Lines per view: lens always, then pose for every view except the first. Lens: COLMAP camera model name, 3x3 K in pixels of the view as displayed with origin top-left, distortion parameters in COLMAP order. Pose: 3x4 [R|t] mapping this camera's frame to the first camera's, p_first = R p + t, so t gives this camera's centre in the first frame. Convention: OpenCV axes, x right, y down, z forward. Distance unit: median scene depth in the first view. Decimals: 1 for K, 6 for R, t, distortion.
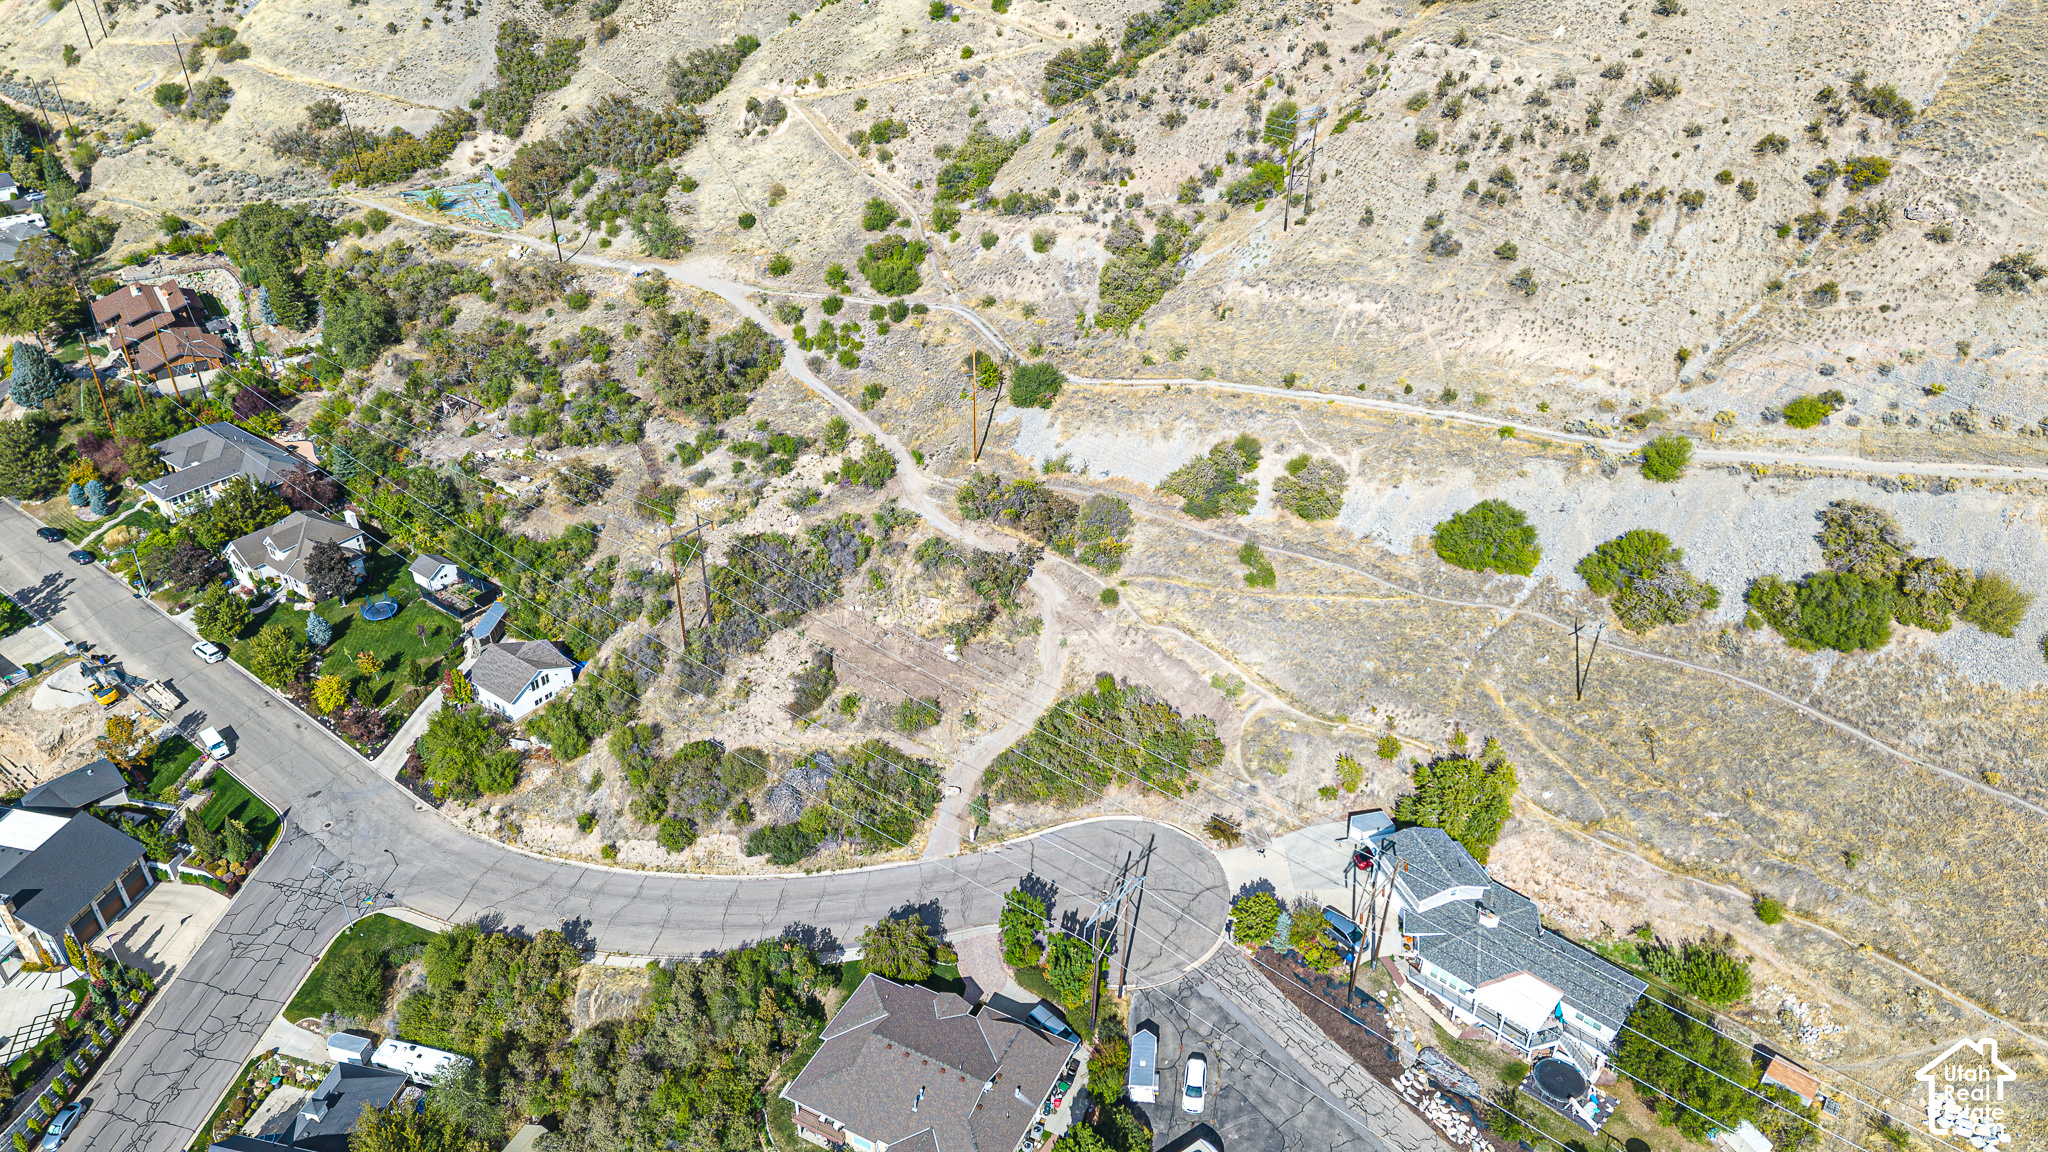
lens RADIAL K [[1370.1, 0, 1024.0], [0, 1370.1, 576.0], [0, 0, 1]] dist [0.053541, -0.066413]
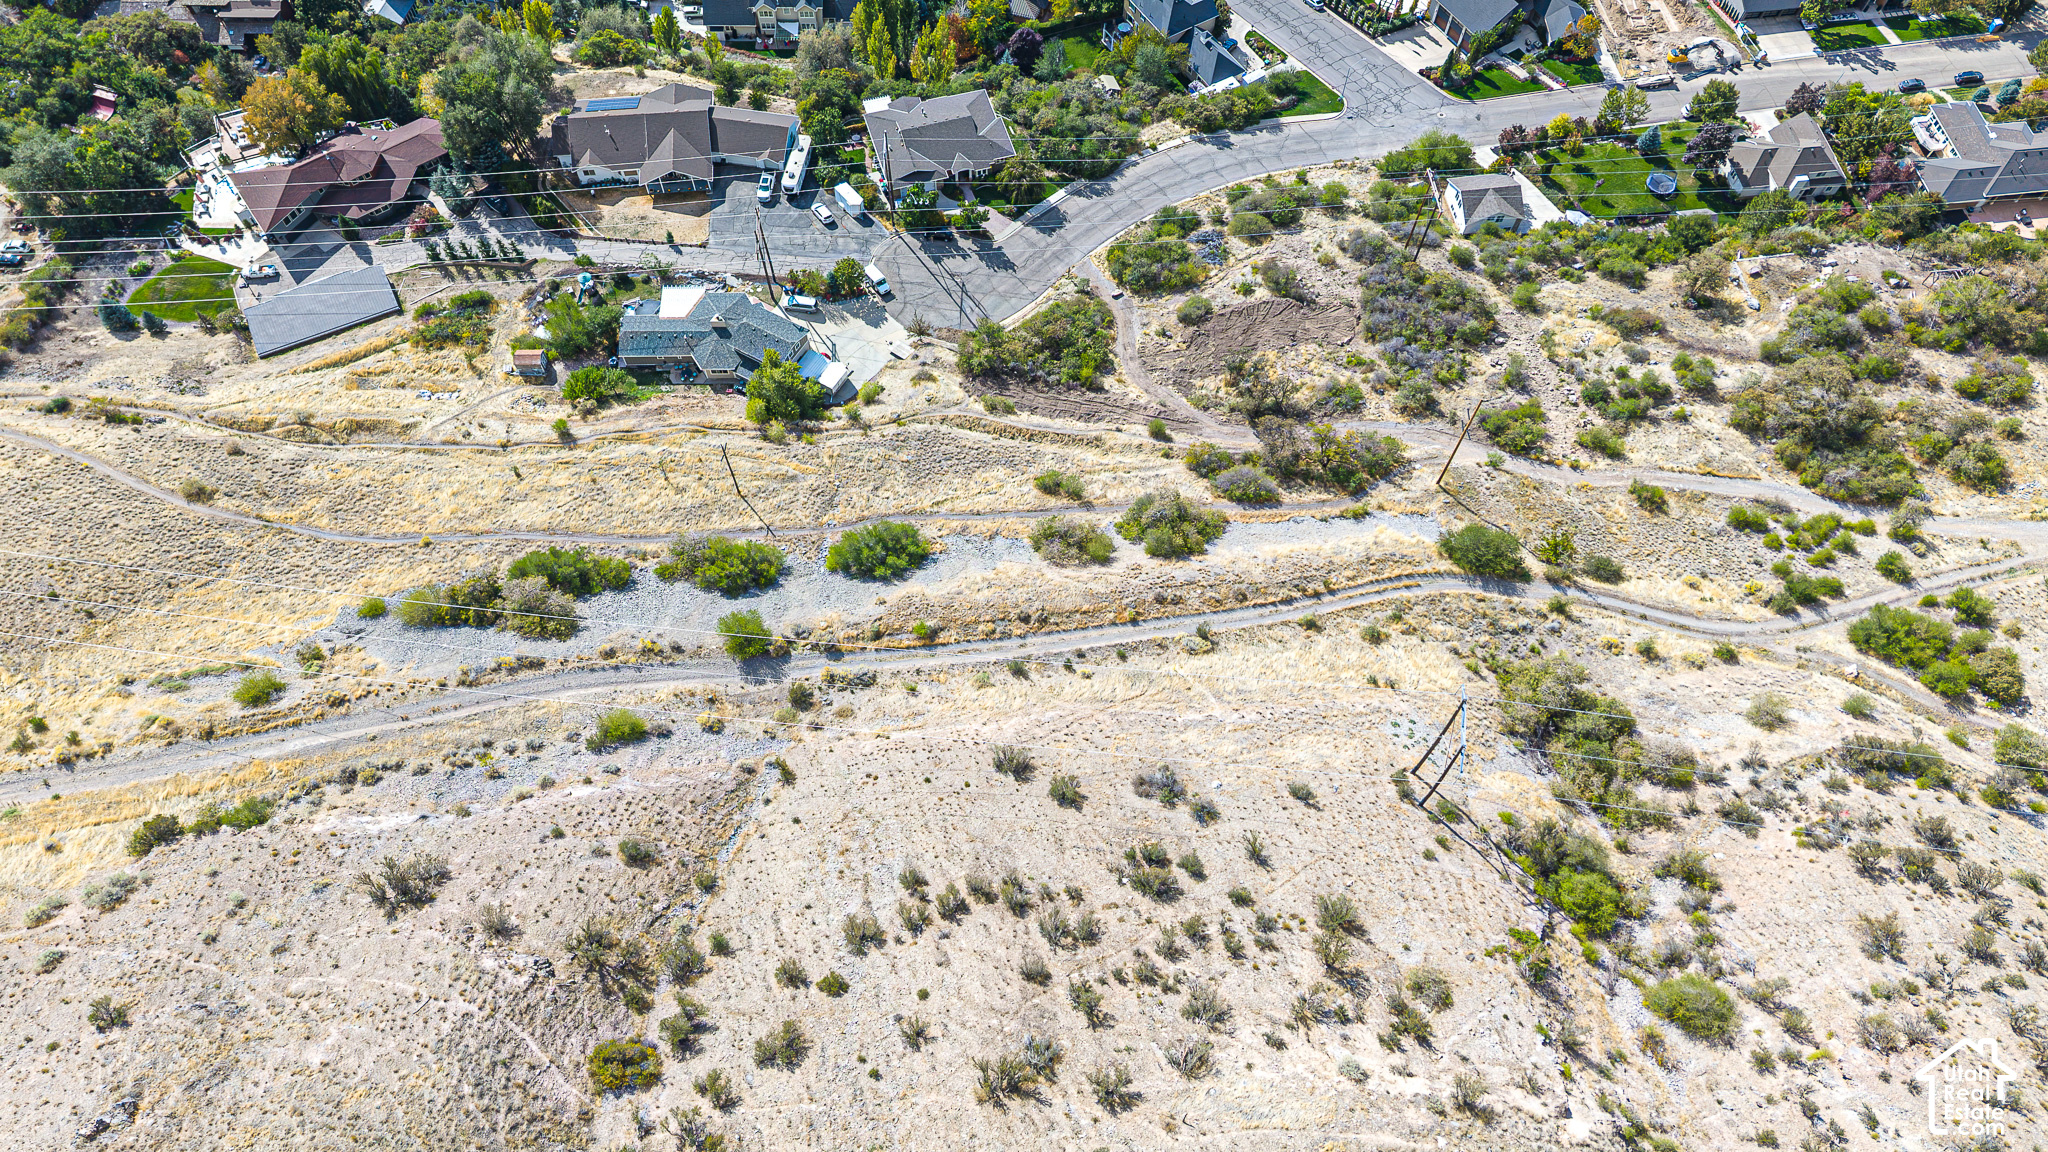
lens RADIAL K [[1372.1, 0, 1025.8], [0, 1372.1, 579.5], [0, 0, 1]] dist [0.022914, -0.025059]
pose [[-0.720458, 0.605402, -0.338274, 0.504214], [-0.380249, 0.063070, 0.922731, -0.814877], [0.579959, 0.793417, 0.184764, 0.746581]]
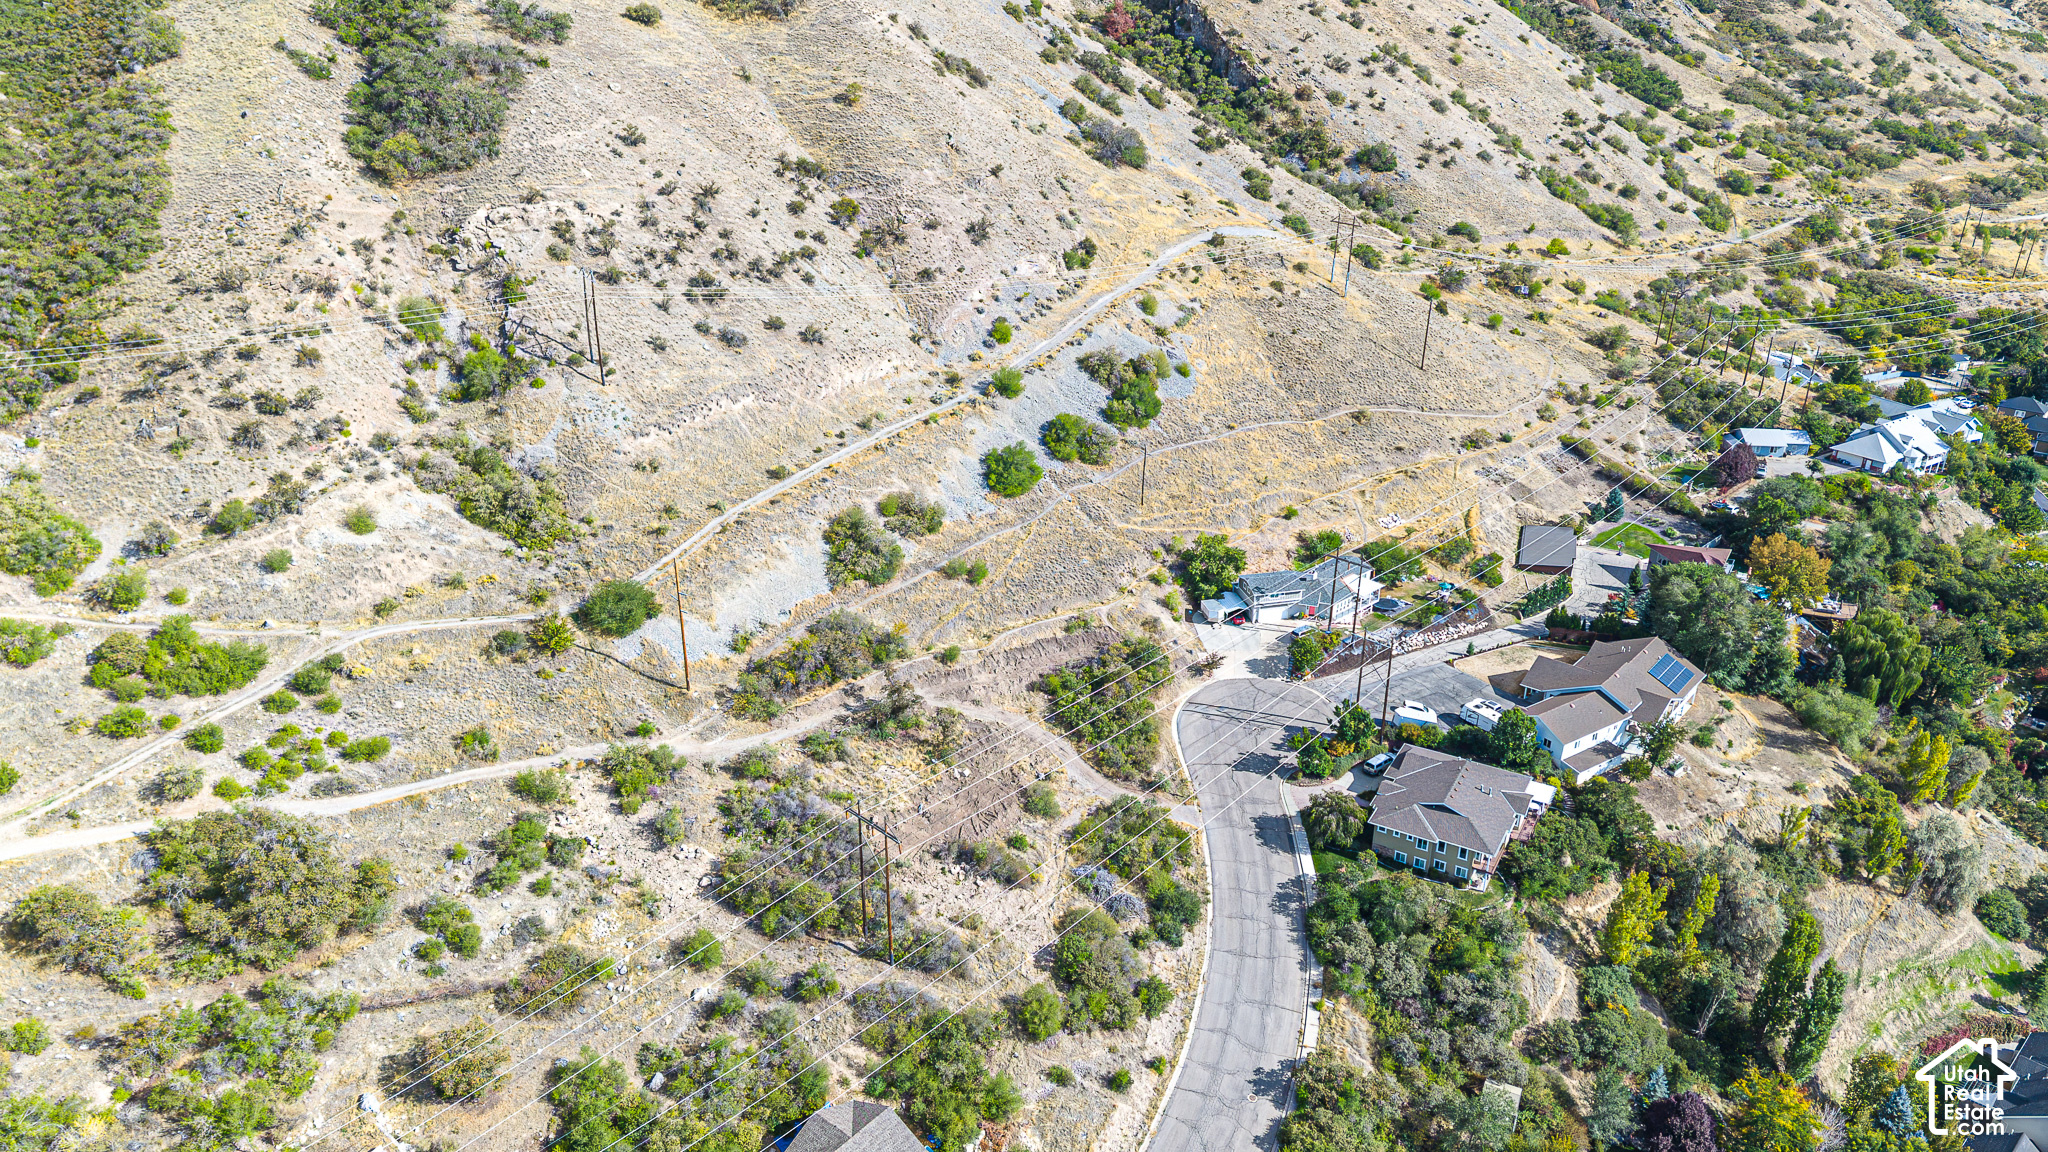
lens RADIAL K [[1372.1, 0, 1025.8], [0, 1372.1, 579.5], [0, 0, 1]] dist [0.022914, -0.025059]
pose [[0.062282, -0.413866, 0.908205, -0.813981], [0.520621, 0.789832, 0.324221, -0.320954], [-0.851513, 0.452637, 0.264660, 0.559663]]
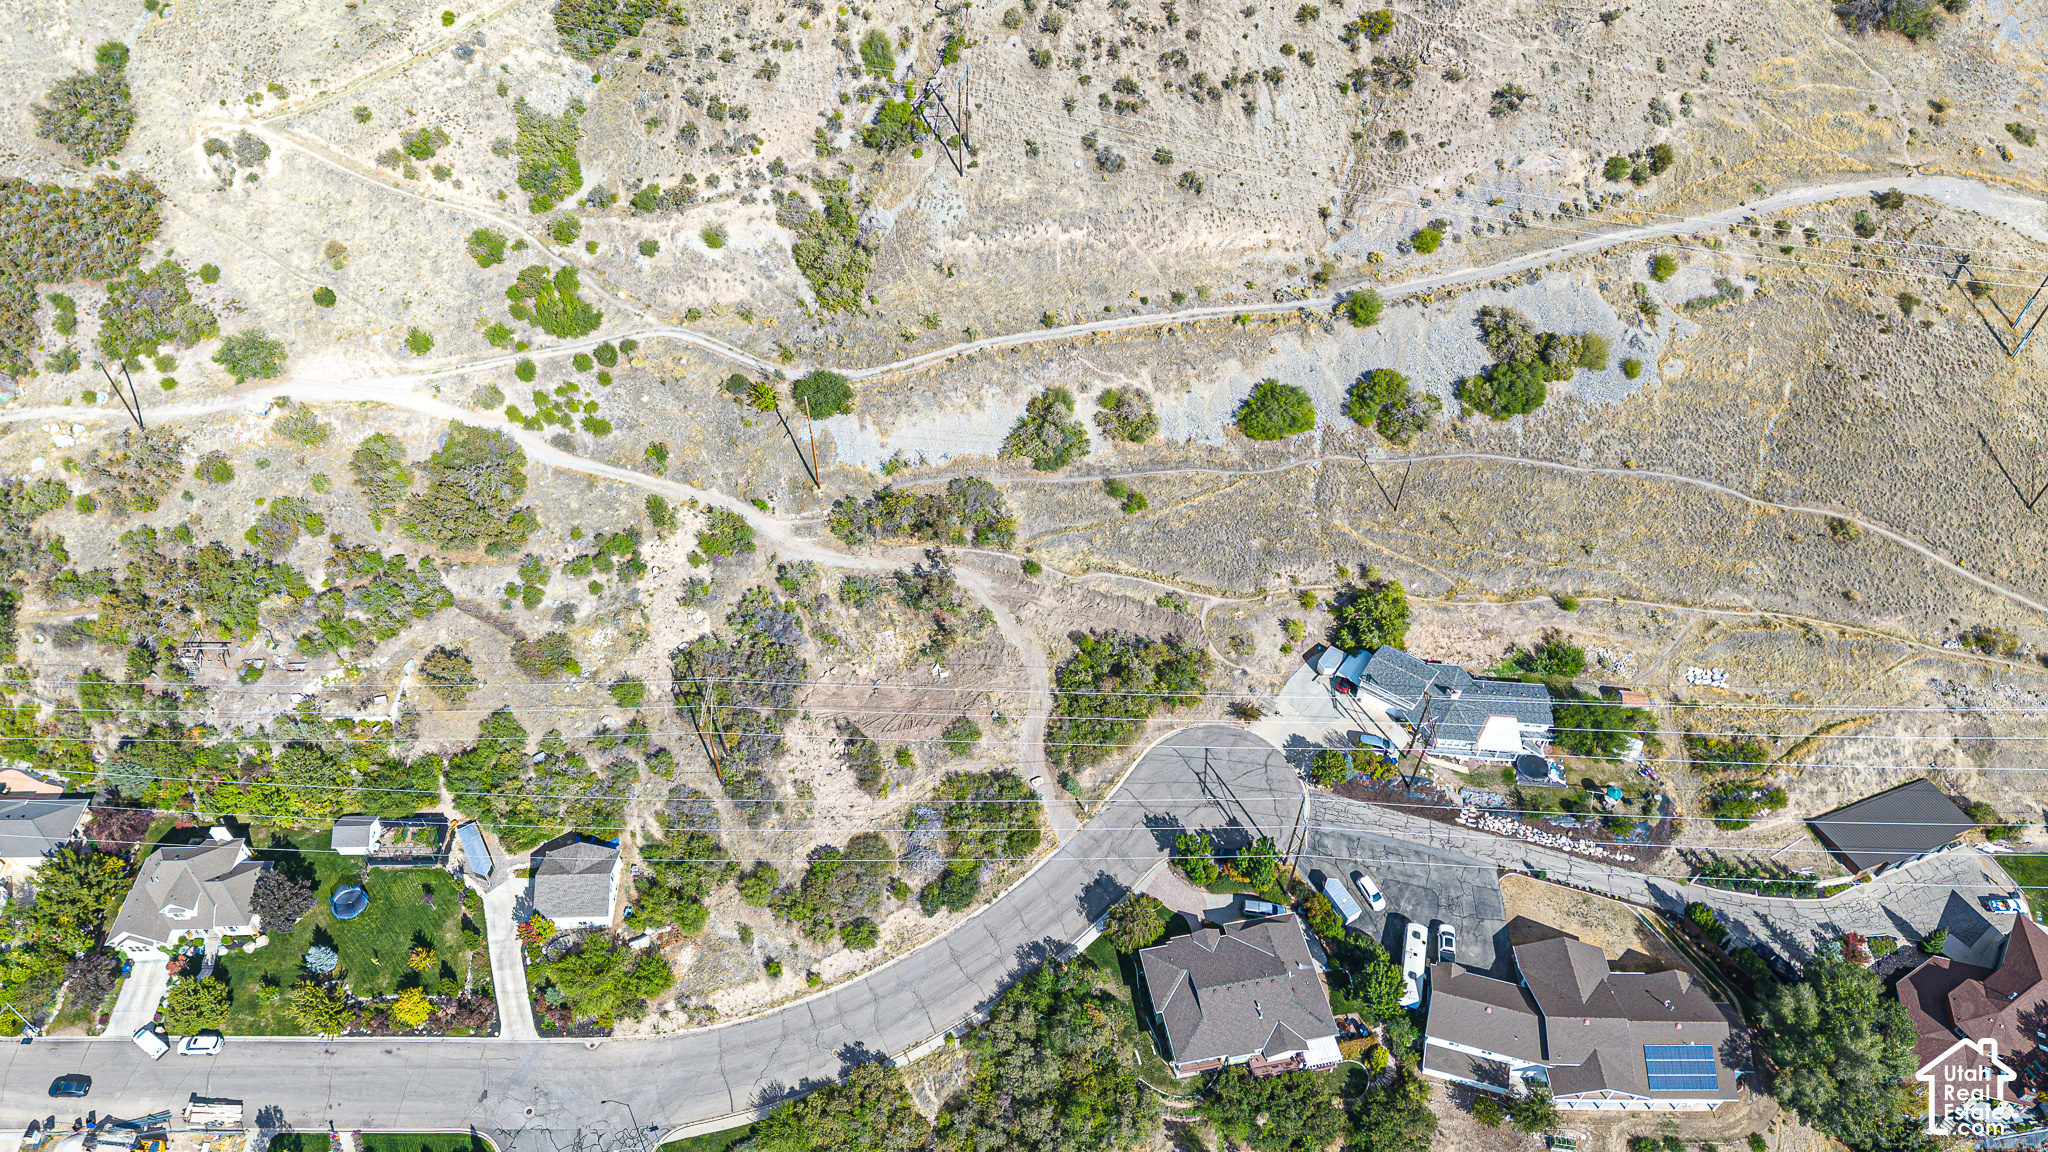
lens RADIAL K [[1372.1, 0, 1025.8], [0, 1372.1, 579.5], [0, 0, 1]] dist [0.022914, -0.025059]
pose [[0.789372, -0.451458, 0.416026, -0.395167], [0.319773, 0.880833, 0.349111, -0.351753], [-0.524059, -0.142545, 0.839669, -0.000073]]
